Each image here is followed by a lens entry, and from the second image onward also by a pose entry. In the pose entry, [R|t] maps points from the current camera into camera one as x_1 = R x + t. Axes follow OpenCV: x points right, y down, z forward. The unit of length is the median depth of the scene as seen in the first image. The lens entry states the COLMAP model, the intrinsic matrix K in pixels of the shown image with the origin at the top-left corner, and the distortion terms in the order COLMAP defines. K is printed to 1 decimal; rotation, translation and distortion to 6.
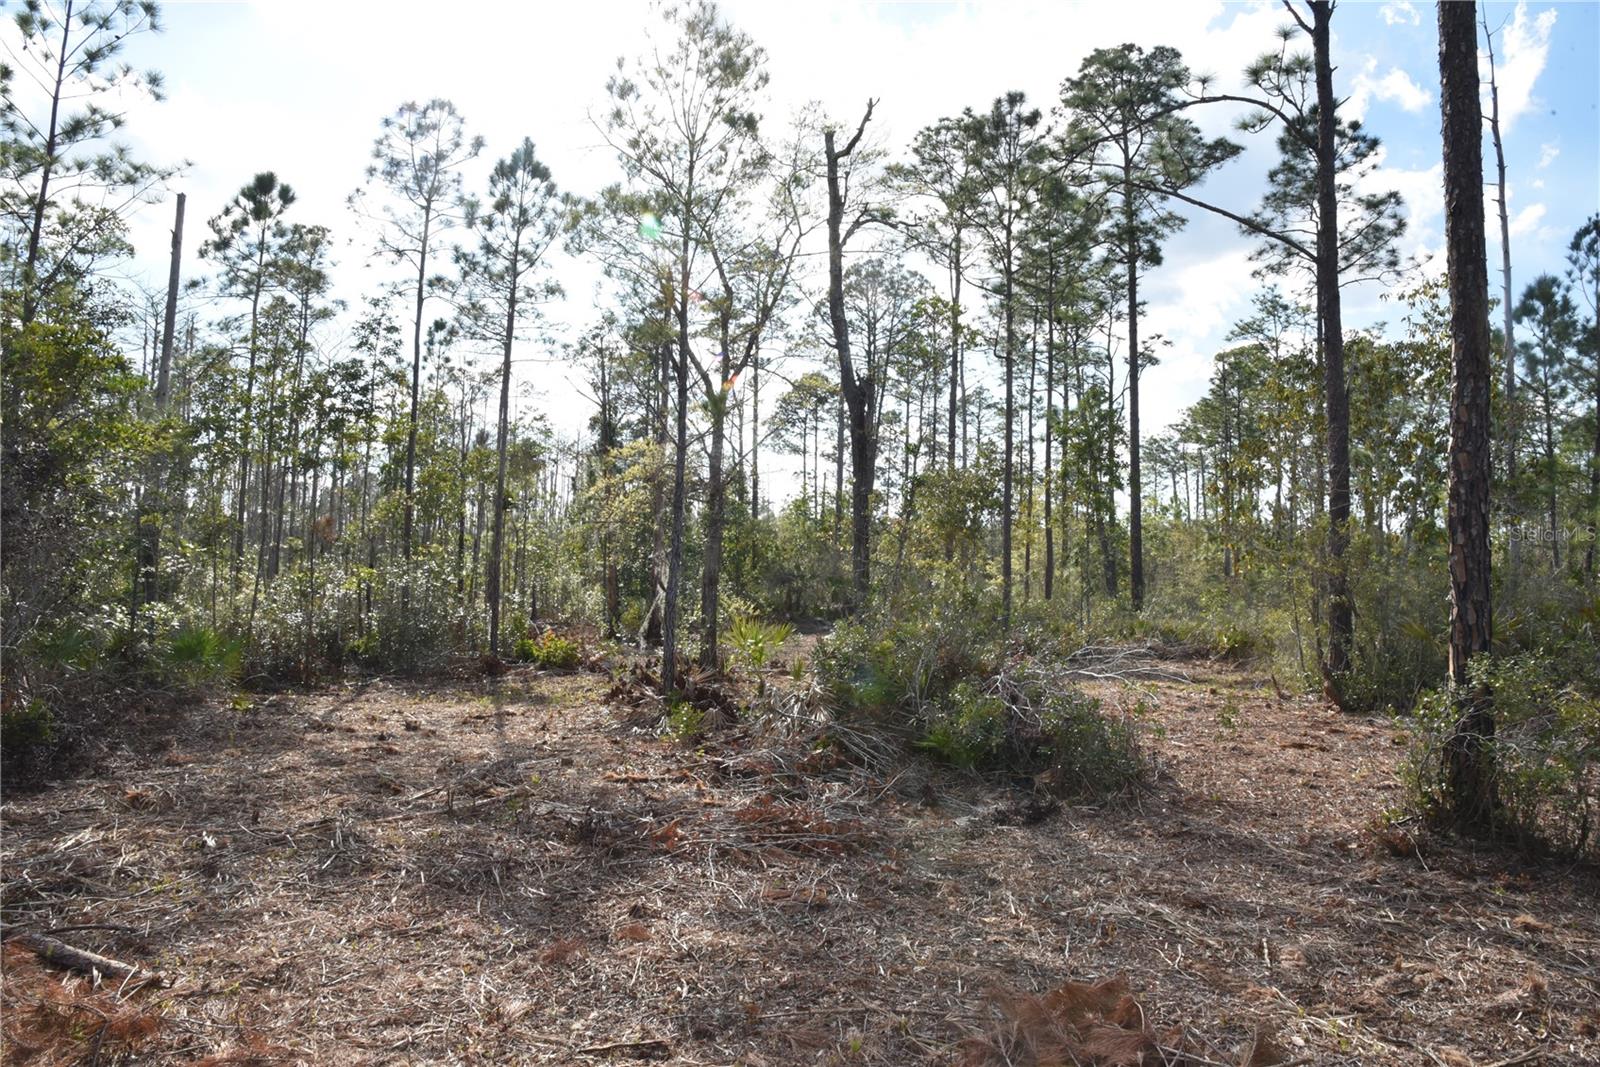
lens RADIAL K [[1072.4, 0, 800.0], [0, 1072.4, 533.5], [0, 0, 1]] dist [-0.131391, 0.074438]
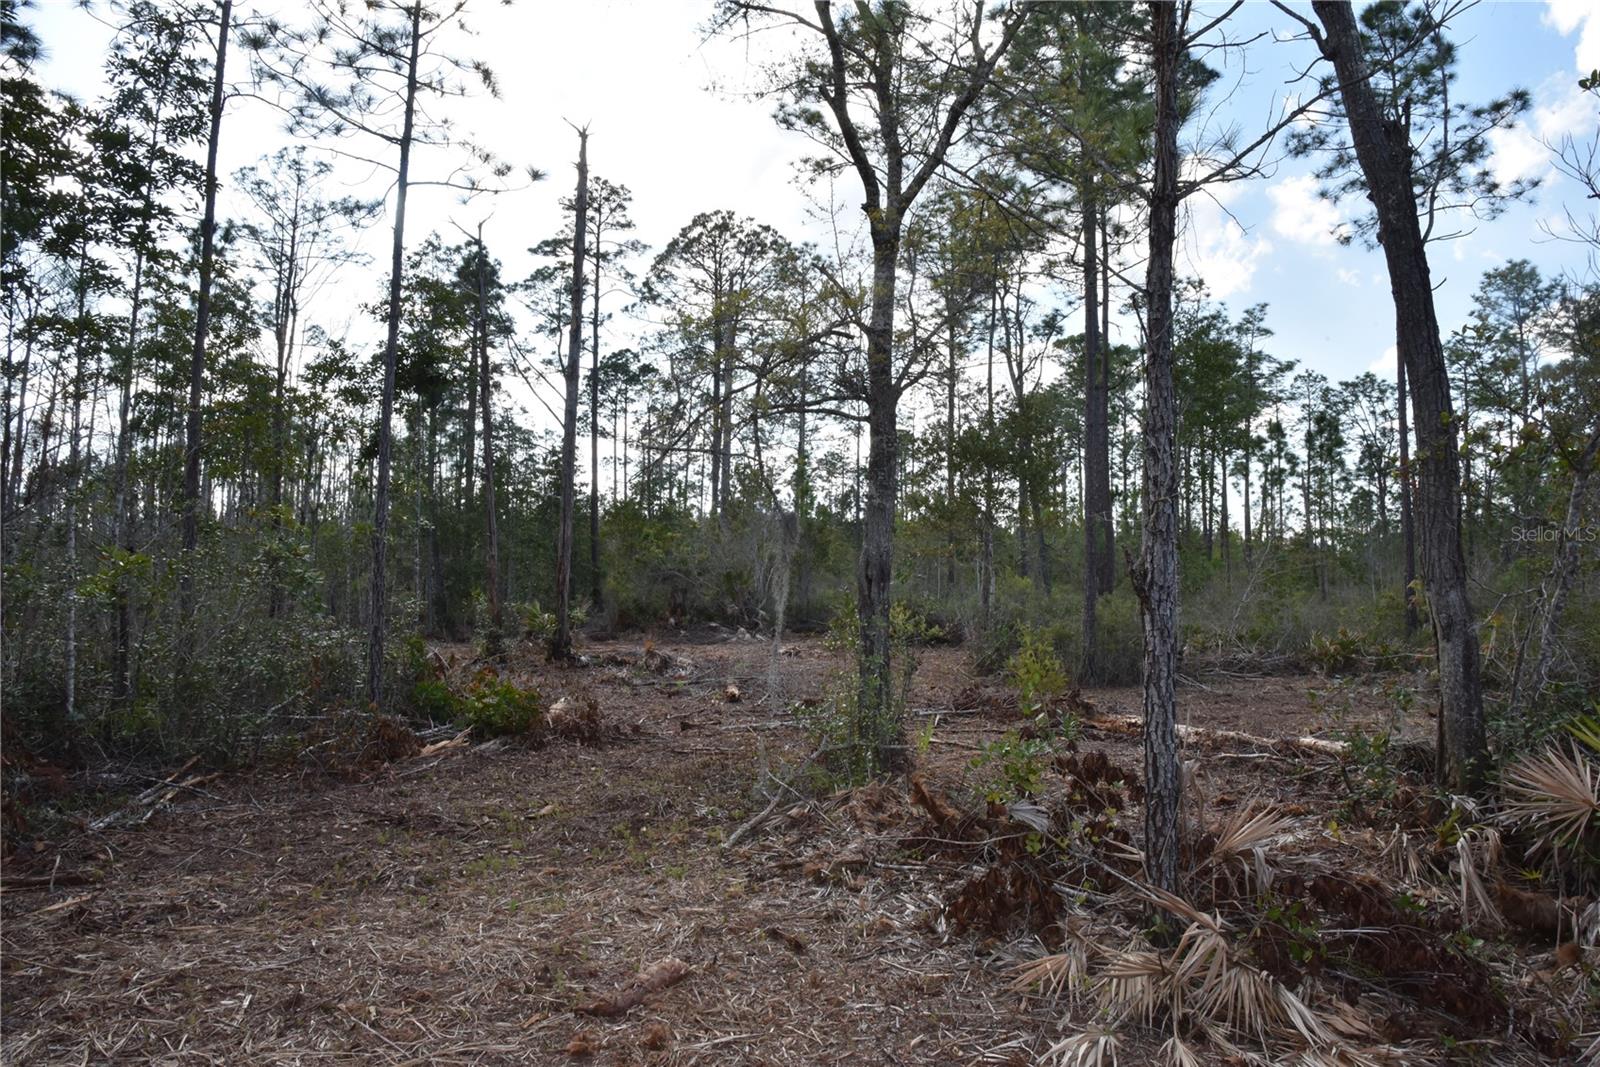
lens RADIAL K [[1072.4, 0, 800.0], [0, 1072.4, 533.5], [0, 0, 1]] dist [-0.131391, 0.074438]
pose [[0.973428, -0.012387, 0.228657, -0.068392], [0.011587, 0.999921, 0.004844, 0.002379], [-0.228699, -0.002065, 0.973495, 0.145011]]
